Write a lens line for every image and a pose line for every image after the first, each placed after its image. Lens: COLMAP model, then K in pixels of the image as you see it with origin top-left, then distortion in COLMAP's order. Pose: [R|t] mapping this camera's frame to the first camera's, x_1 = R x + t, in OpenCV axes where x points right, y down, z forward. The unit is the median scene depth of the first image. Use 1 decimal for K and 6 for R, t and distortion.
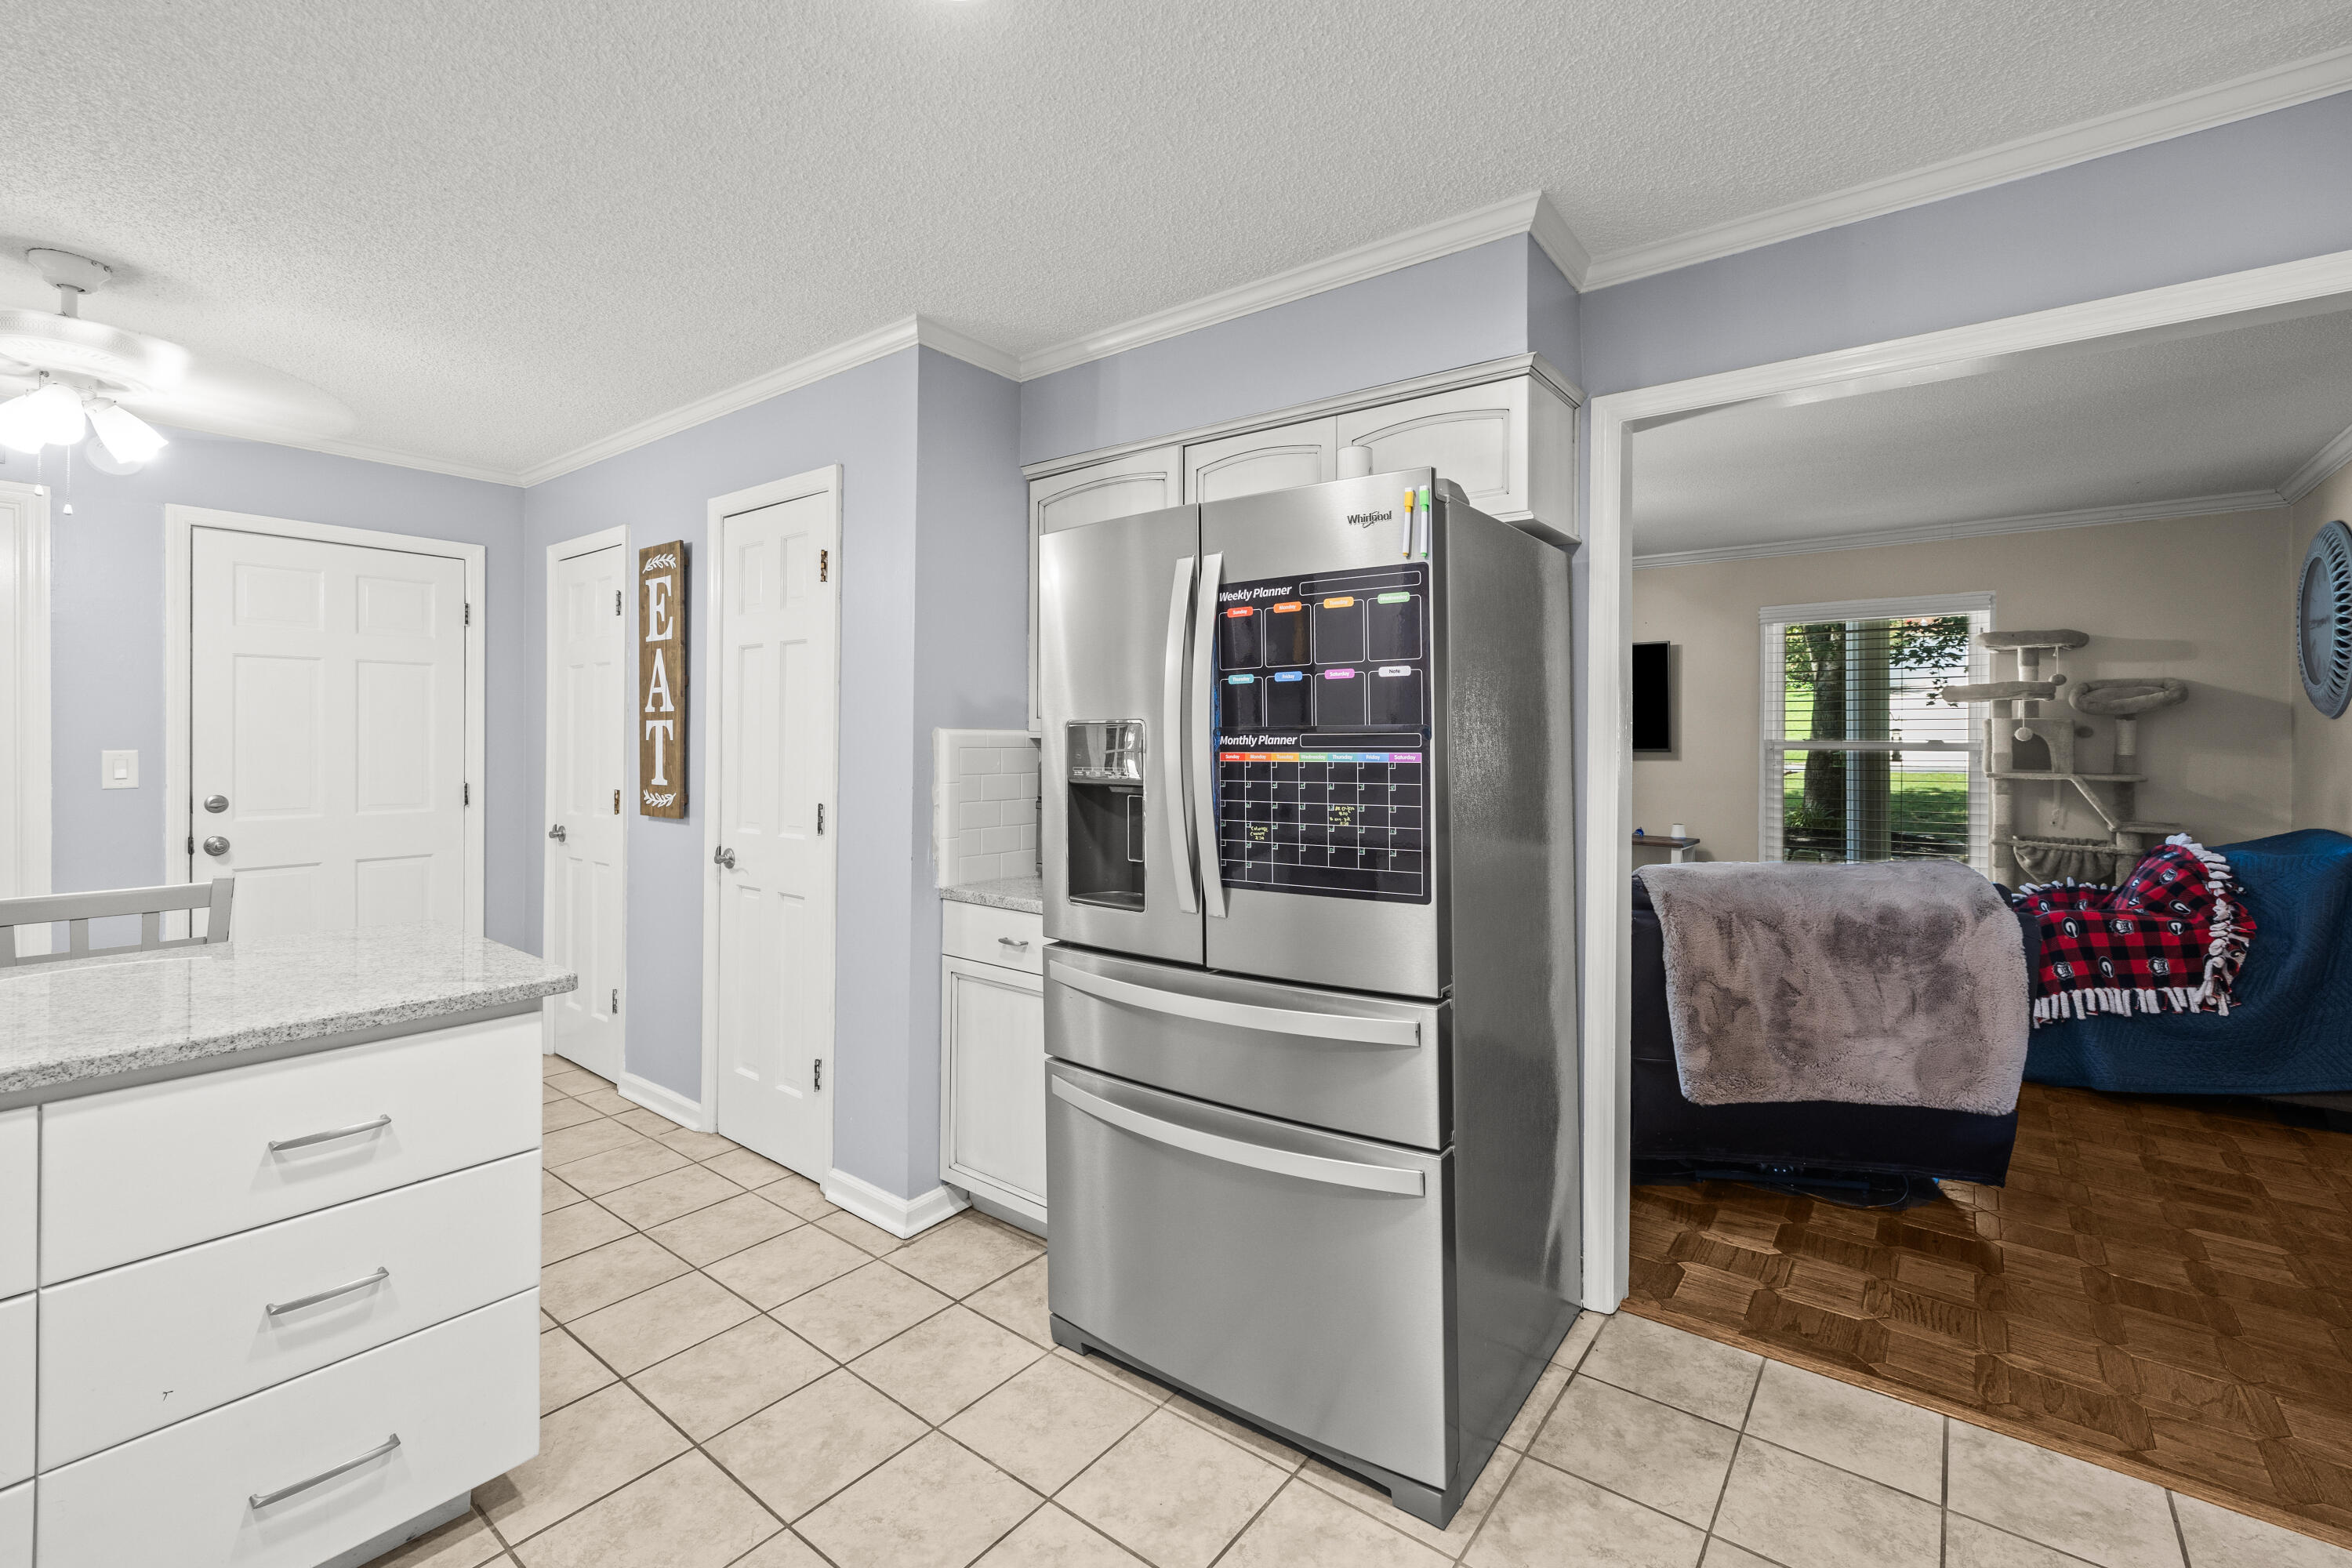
lens RADIAL K [[1004.2, 0, 1179.6], [0, 1004.2, 755.7], [0, 0, 1]] dist [-0.004573, -0.000698]
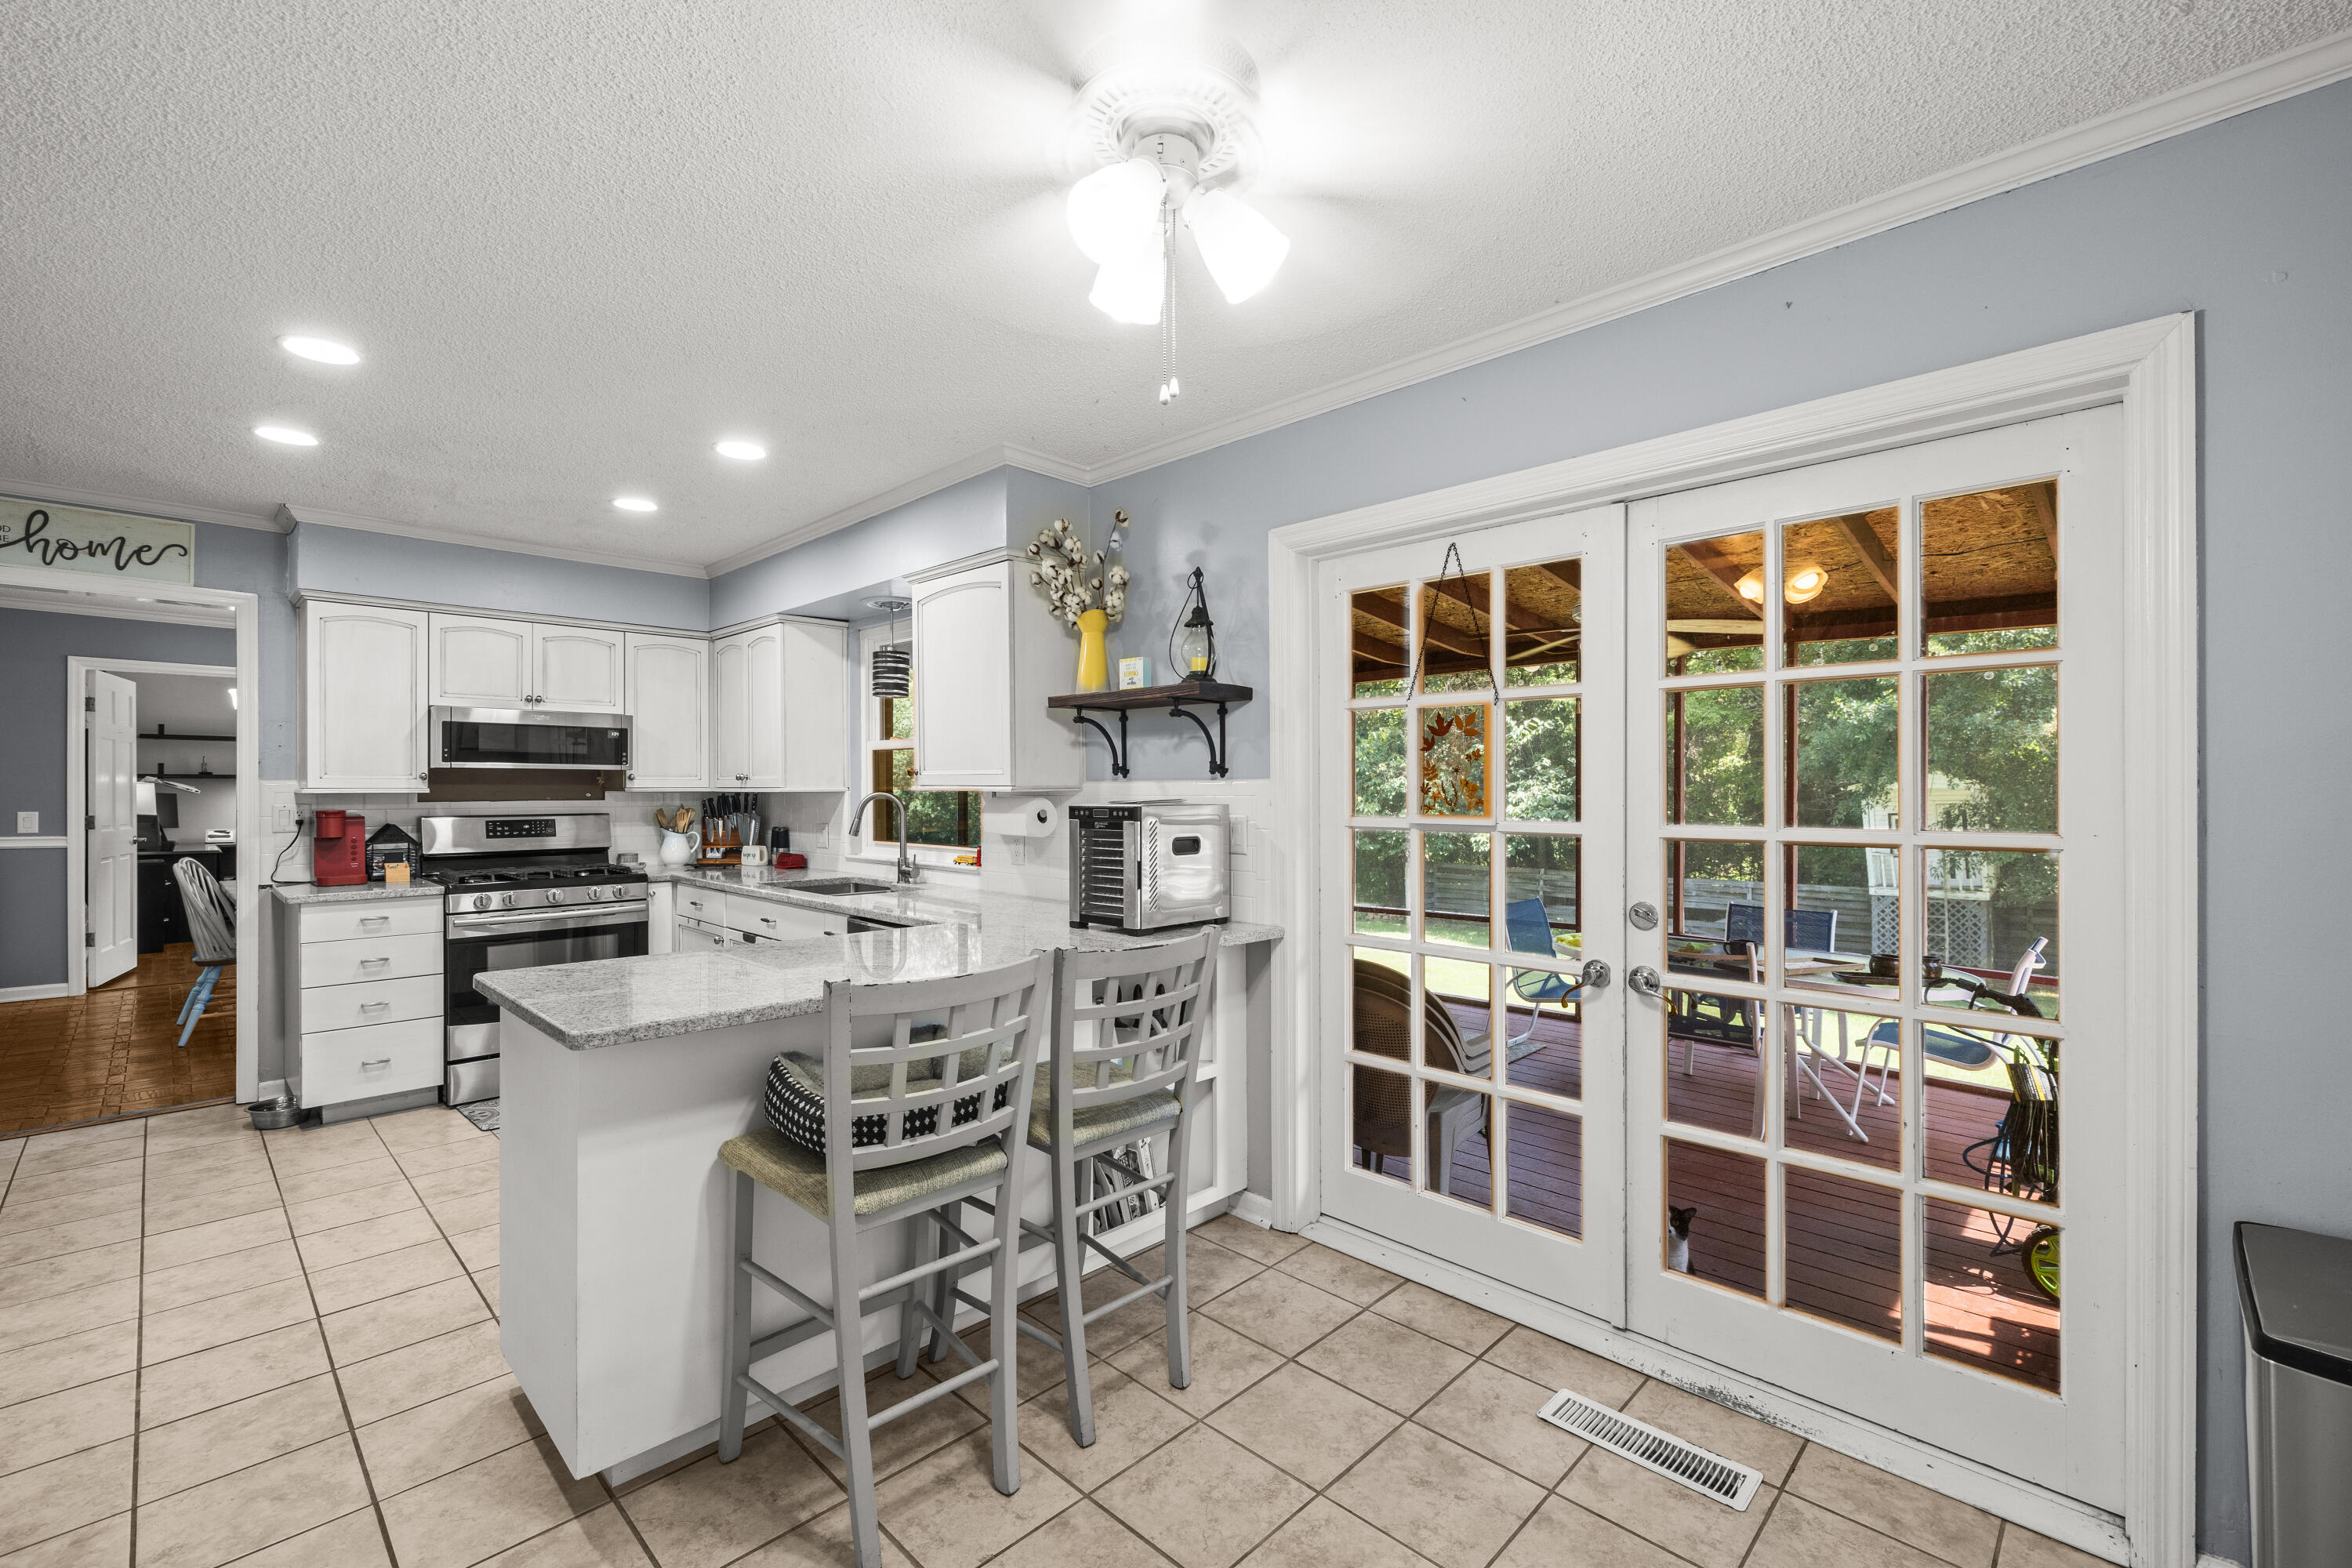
lens RADIAL K [[1004.2, 0, 1183.2], [0, 1004.2, 791.9], [0, 0, 1]] dist [-0.004573, -0.000698]
pose [[-0.992733, -0.010984, 0.119835, -0.890080], [-0.009357, 0.999856, 0.014132, -0.020179], [-0.119973, 0.012908, -0.992693, 1.159957]]
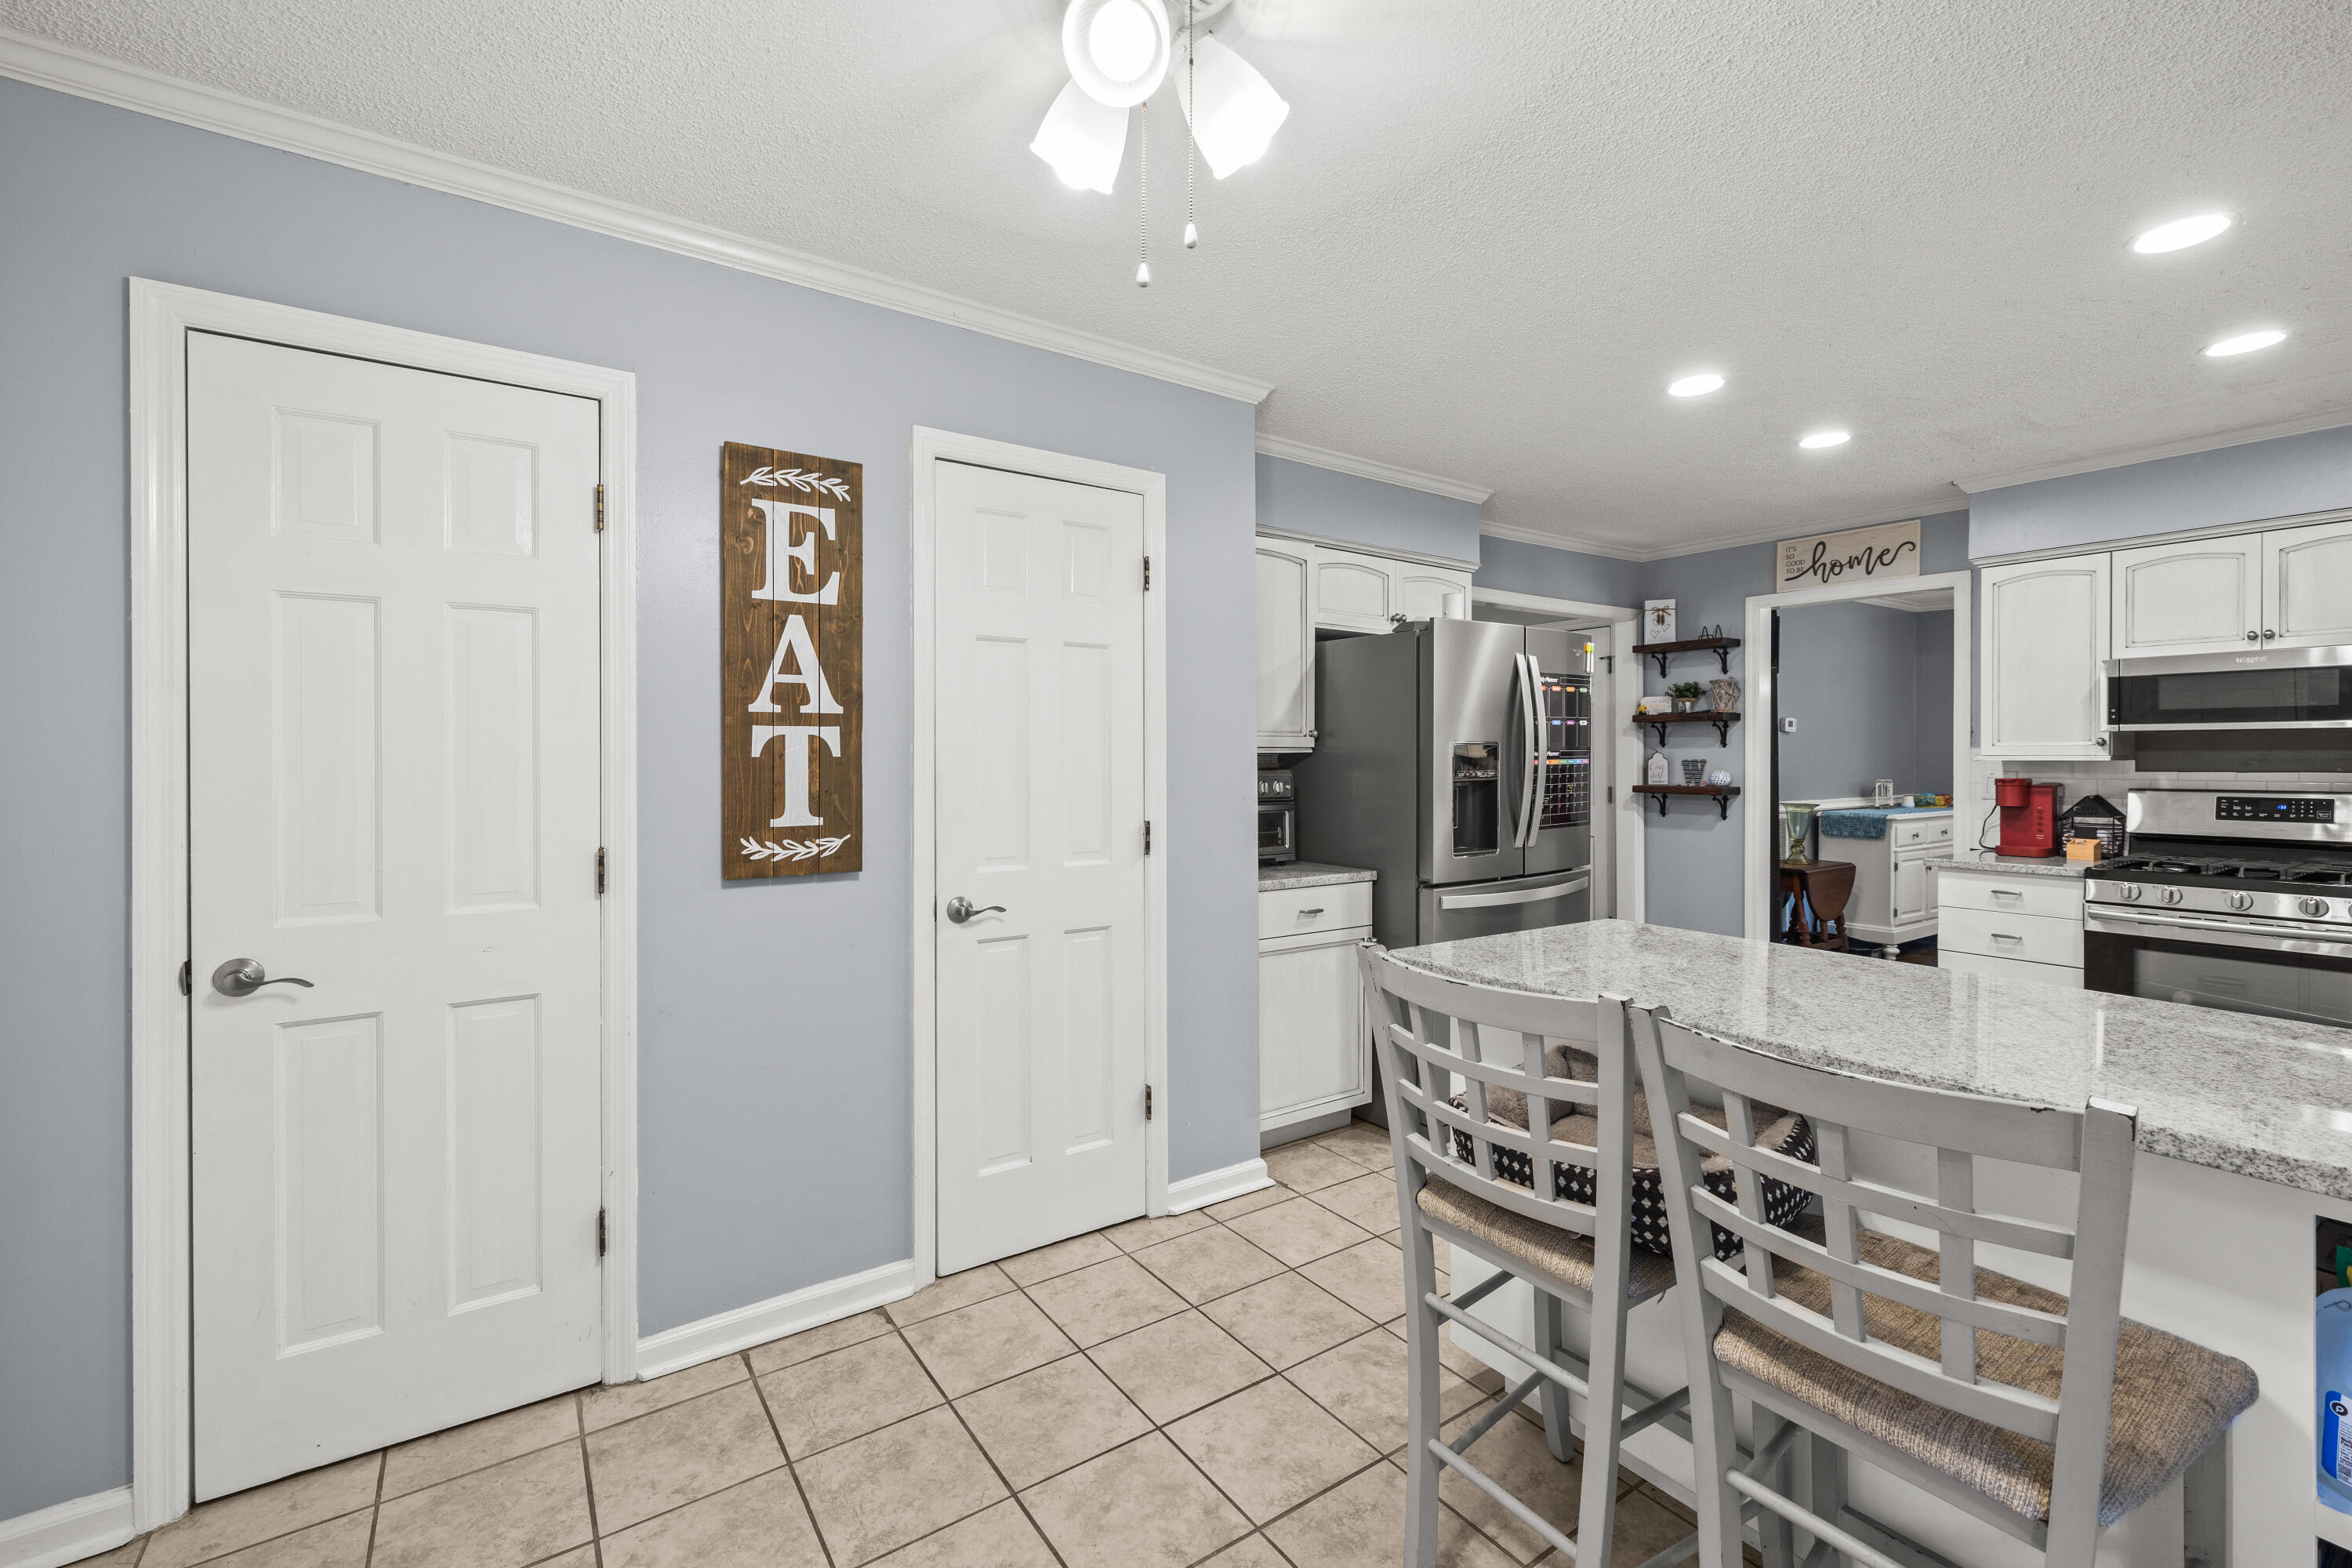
lens RADIAL K [[1004.2, 0, 1190.3], [0, 1004.2, 783.4], [0, 0, 1]] dist [-0.004573, -0.000698]
pose [[0.298377, -0.032322, 0.953901, -1.156522], [0.015313, 0.999460, 0.029076, -0.014382], [-0.954325, 0.005932, 0.298710, 0.616960]]
